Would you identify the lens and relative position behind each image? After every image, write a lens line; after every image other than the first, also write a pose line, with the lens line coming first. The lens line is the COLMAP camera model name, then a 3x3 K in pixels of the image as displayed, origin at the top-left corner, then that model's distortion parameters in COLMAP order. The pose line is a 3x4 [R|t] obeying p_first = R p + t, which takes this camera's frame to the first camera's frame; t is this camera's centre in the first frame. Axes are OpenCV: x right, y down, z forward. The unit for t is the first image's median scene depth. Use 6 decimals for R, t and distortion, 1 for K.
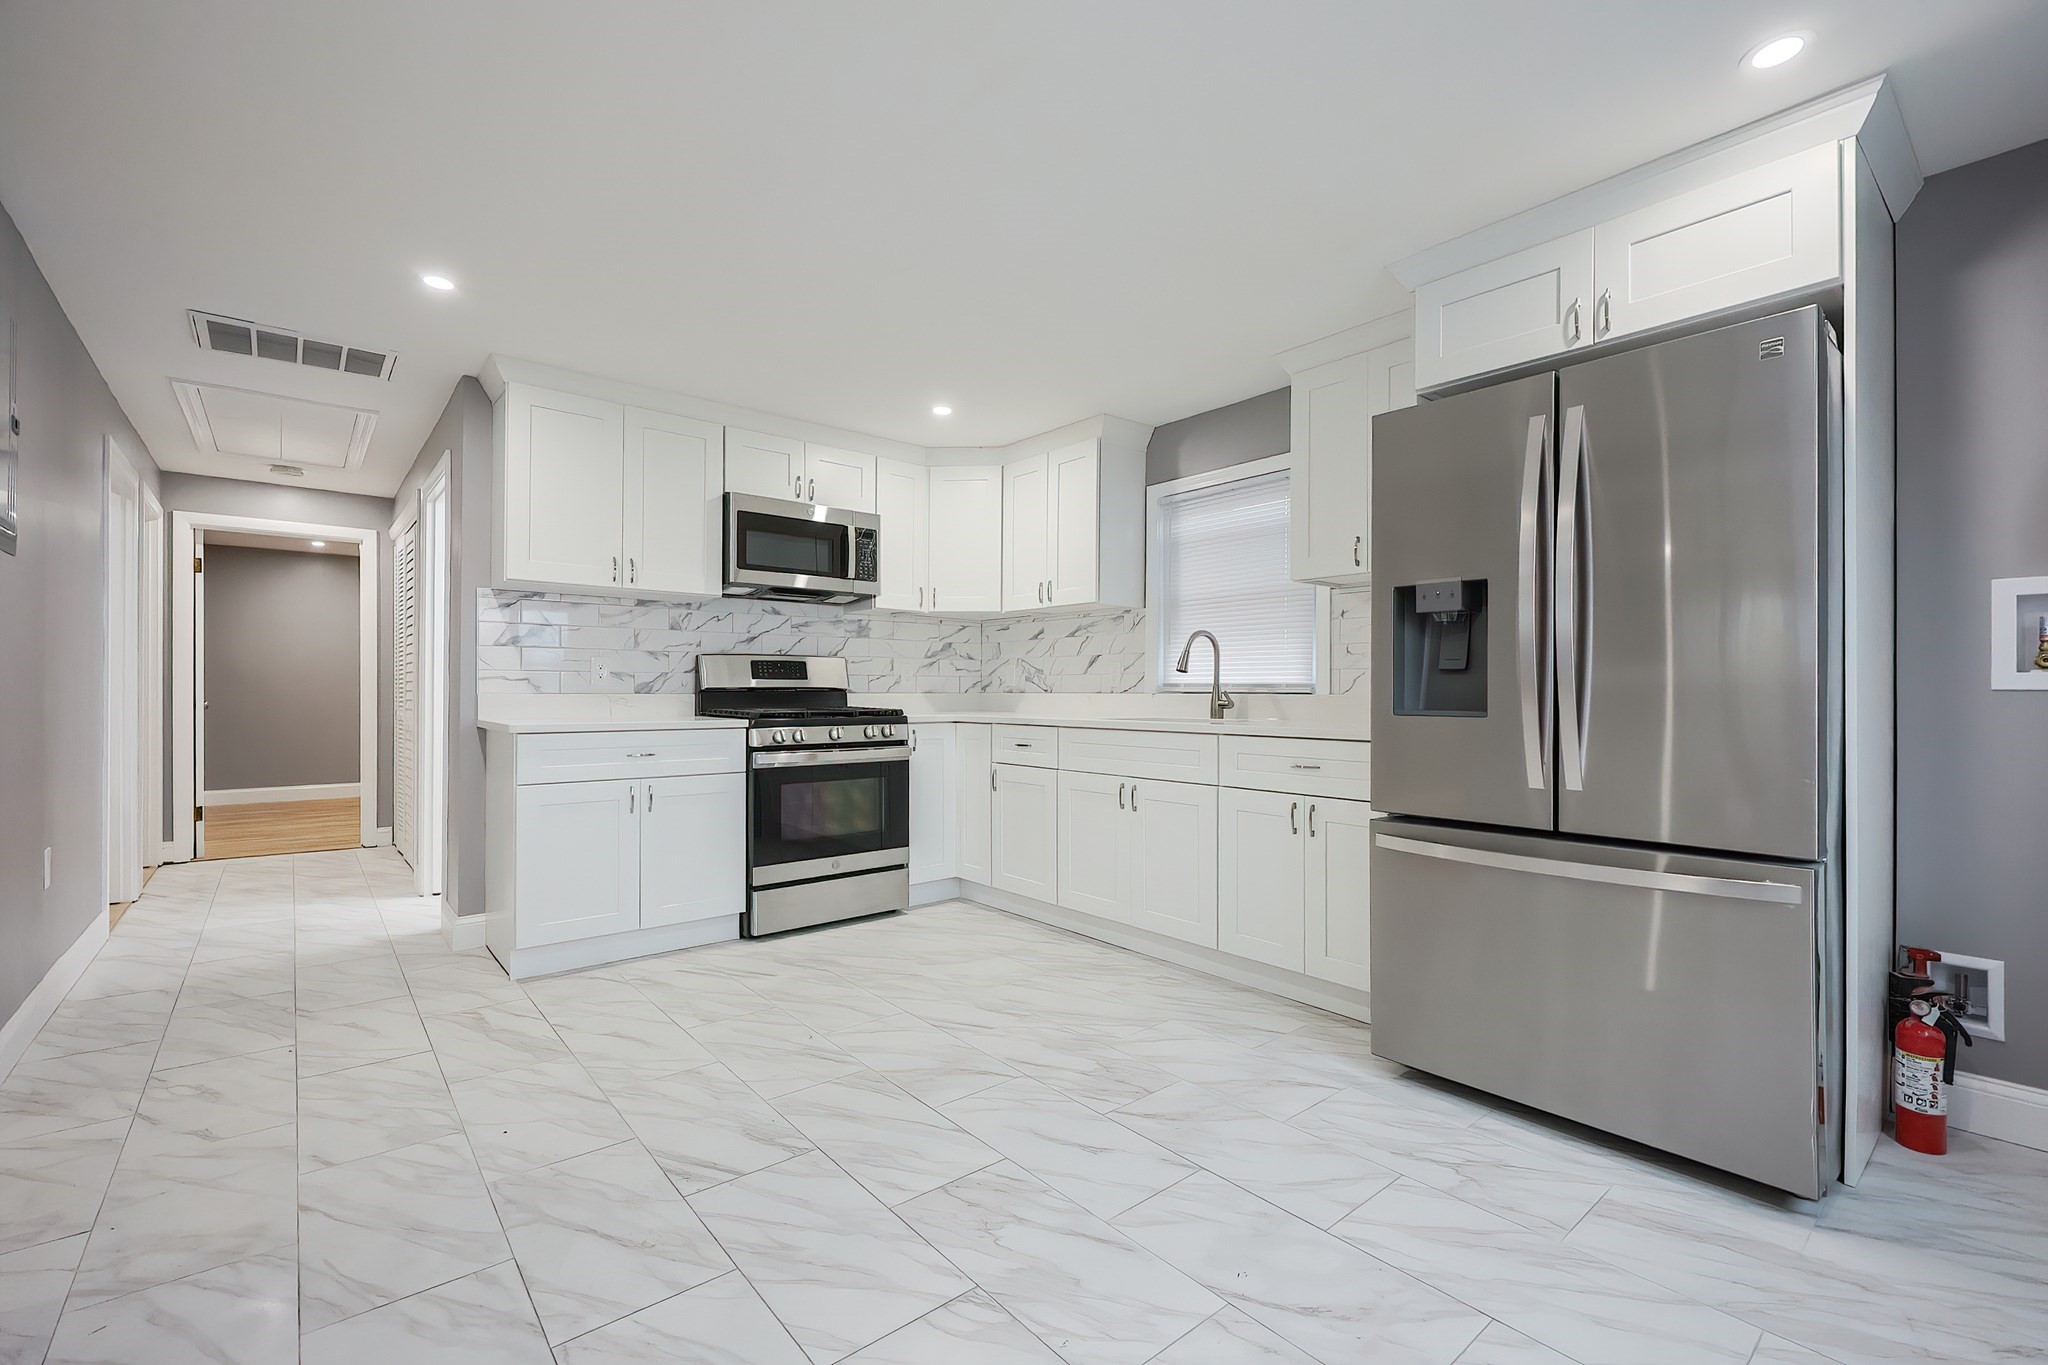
lens RADIAL K [[887.9, 0, 1013.8], [0, 887.9, 688.3], [0, 0, 1]] dist [-0.001525, -0.000818]
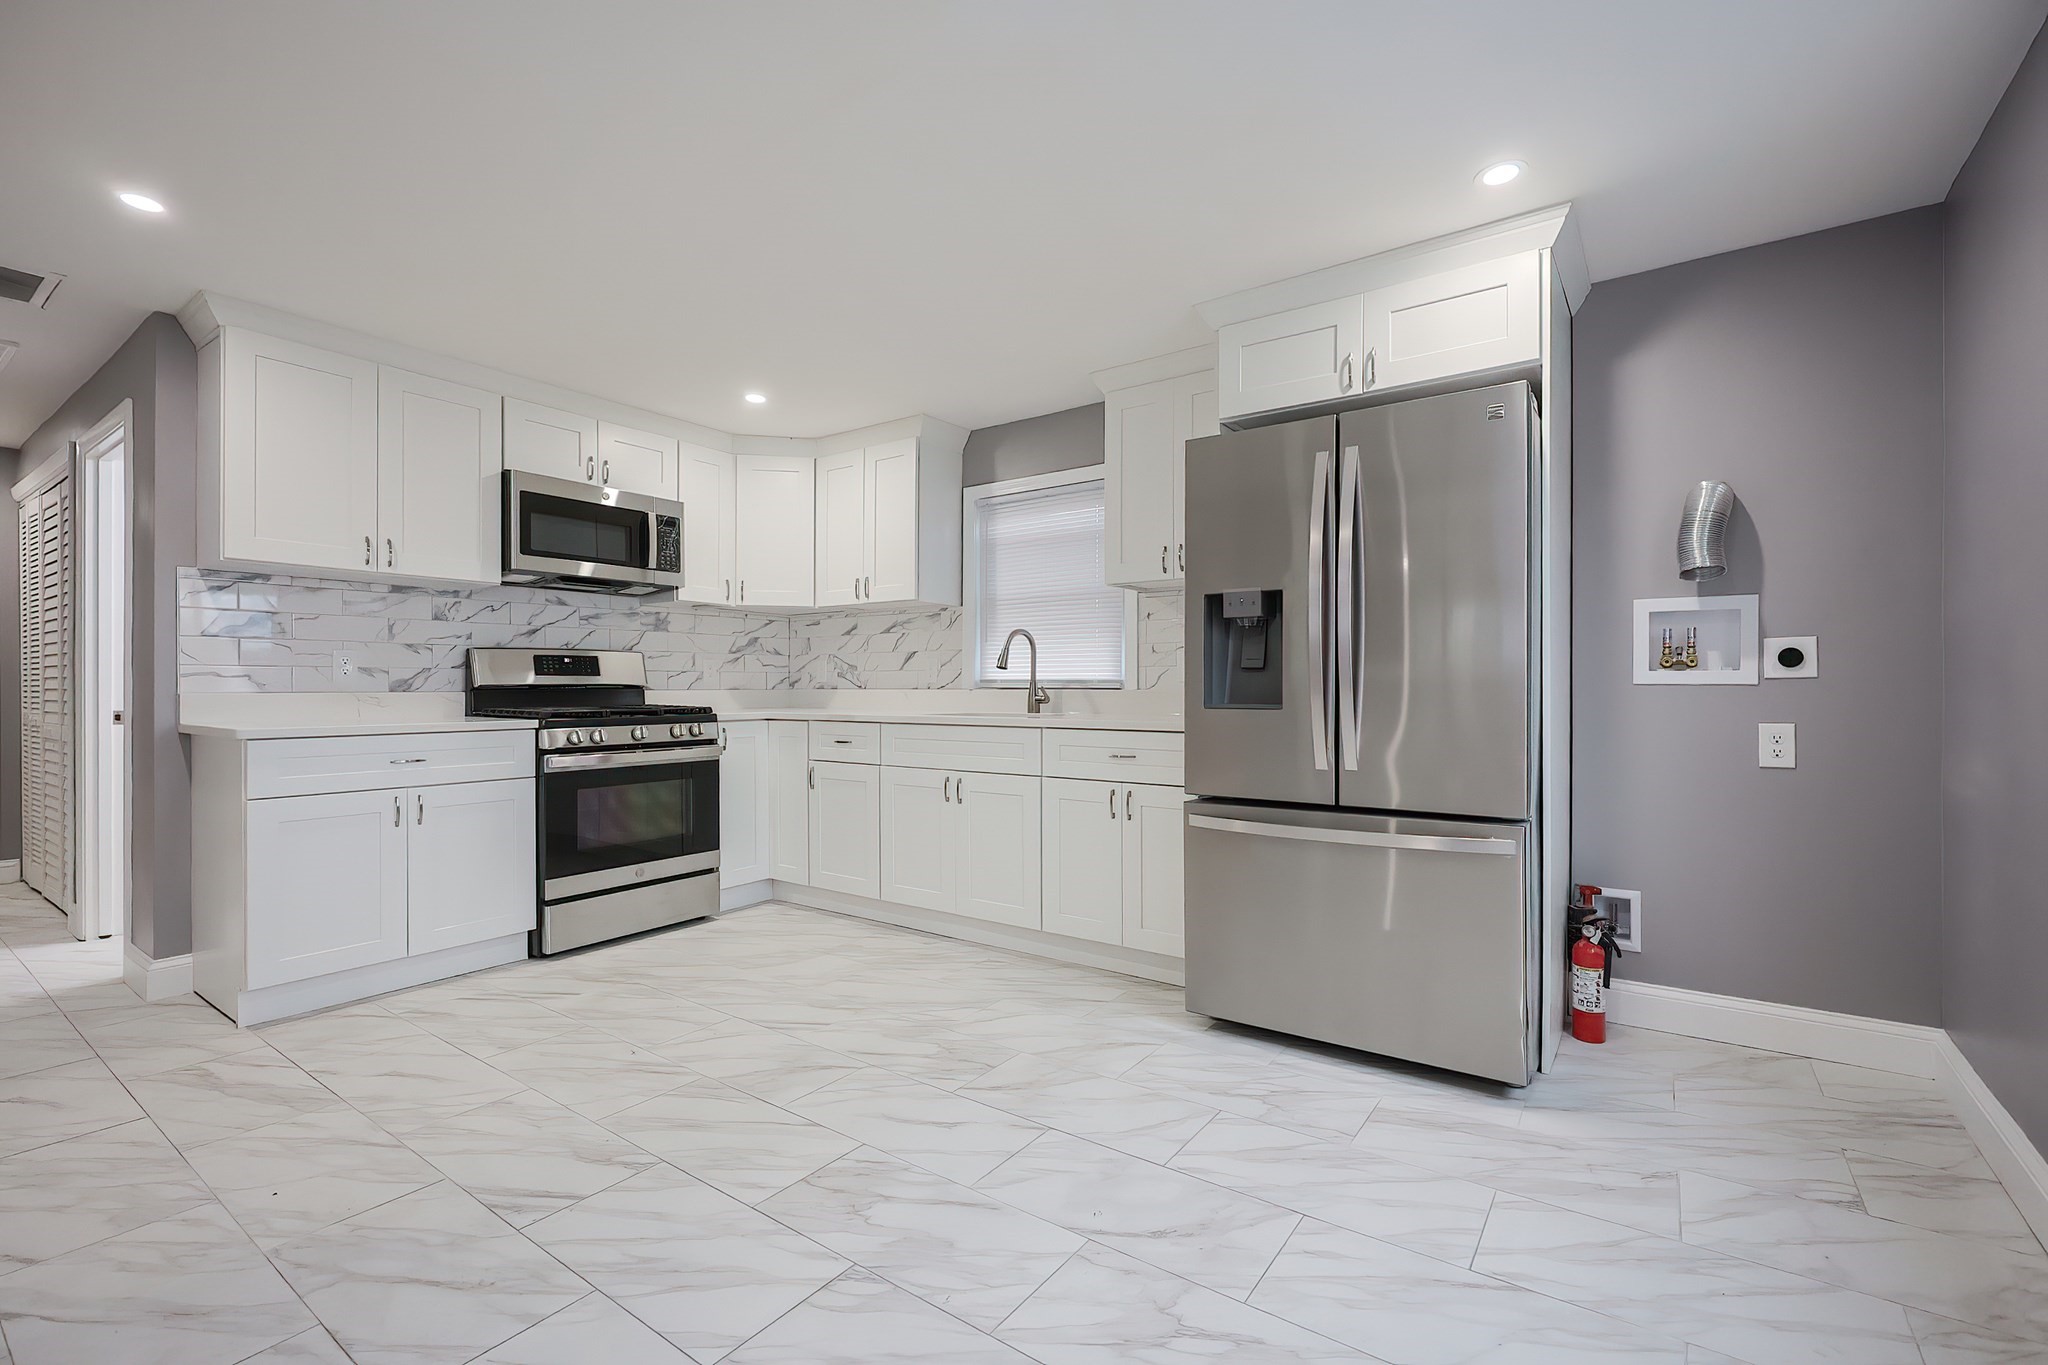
lens RADIAL K [[892.5, 0, 1031.2], [0, 892.5, 690.1], [0, 0, 1]] dist [-0.002132, -0.000071]
pose [[0.966959, -0.004461, 0.254891, -0.039698], [0.002558, 0.999966, 0.007797, -0.001180], [-0.254918, -0.006887, 0.966938, -0.020383]]
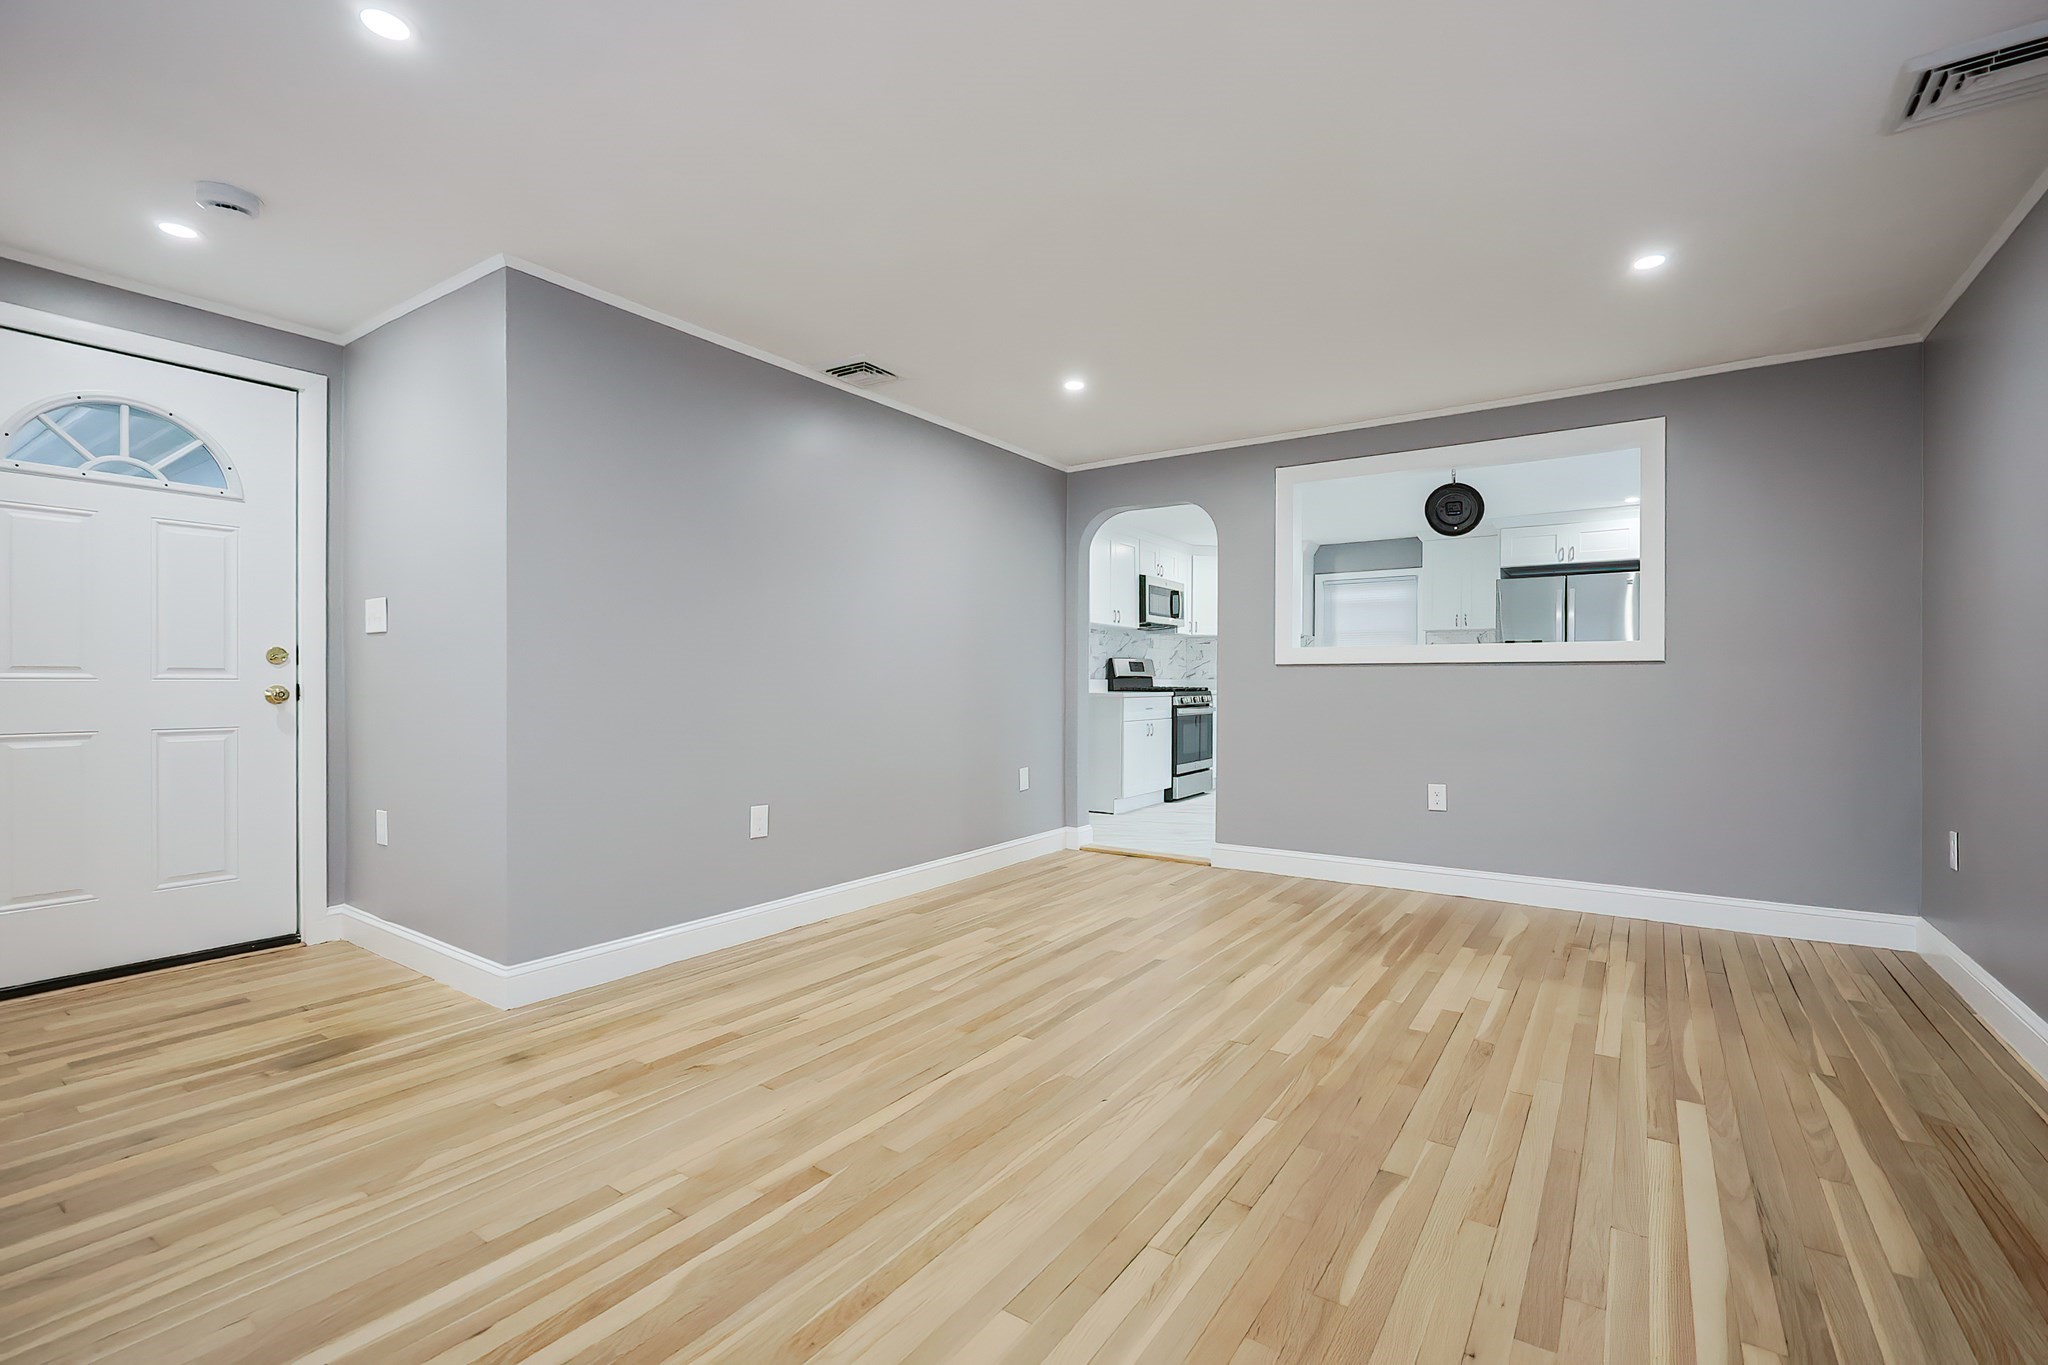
lens RADIAL K [[892.5, 0, 1031.2], [0, 892.5, 690.1], [0, 0, 1]] dist [-0.002132, -0.000071]
pose [[0.959843, -0.003104, 0.280519, -1.107955], [-0.000884, 0.999900, 0.014089, 0.002727], [-0.280535, -0.013772, 0.959745, -0.799127]]
